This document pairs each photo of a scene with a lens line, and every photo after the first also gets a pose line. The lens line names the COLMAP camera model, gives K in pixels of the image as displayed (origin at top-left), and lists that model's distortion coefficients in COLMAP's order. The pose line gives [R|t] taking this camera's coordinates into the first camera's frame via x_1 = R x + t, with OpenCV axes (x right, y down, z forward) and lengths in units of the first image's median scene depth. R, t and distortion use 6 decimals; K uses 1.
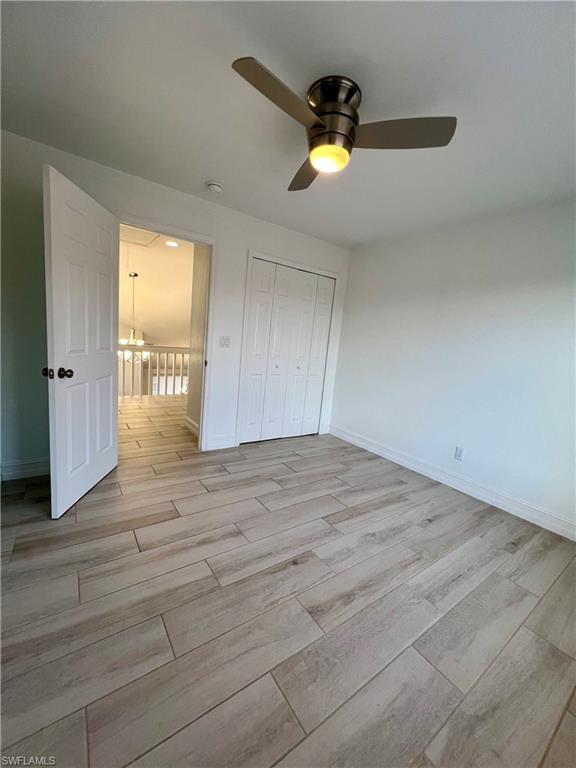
lens RADIAL K [[307.4, 0, 288.6], [0, 307.4, 384.7], [0, 0, 1]] dist [0.001991, 0.000053]
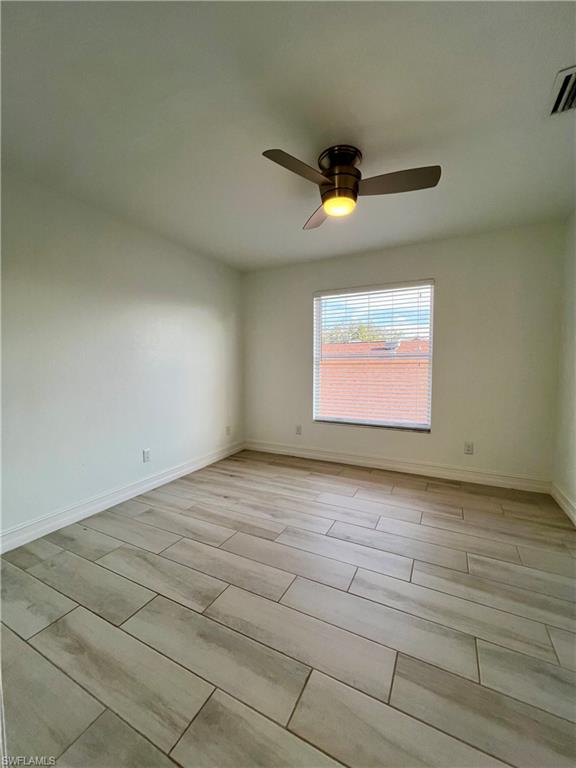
lens RADIAL K [[309.9, 0, 284.9], [0, 309.9, 381.3], [0, 0, 1]] dist [-0.002084, 0.000366]
pose [[-0.448657, -0.138474, 0.882911, -0.582905], [0.102430, 0.973446, 0.204724, -0.199403], [-0.887814, 0.182288, -0.422560, 1.100393]]
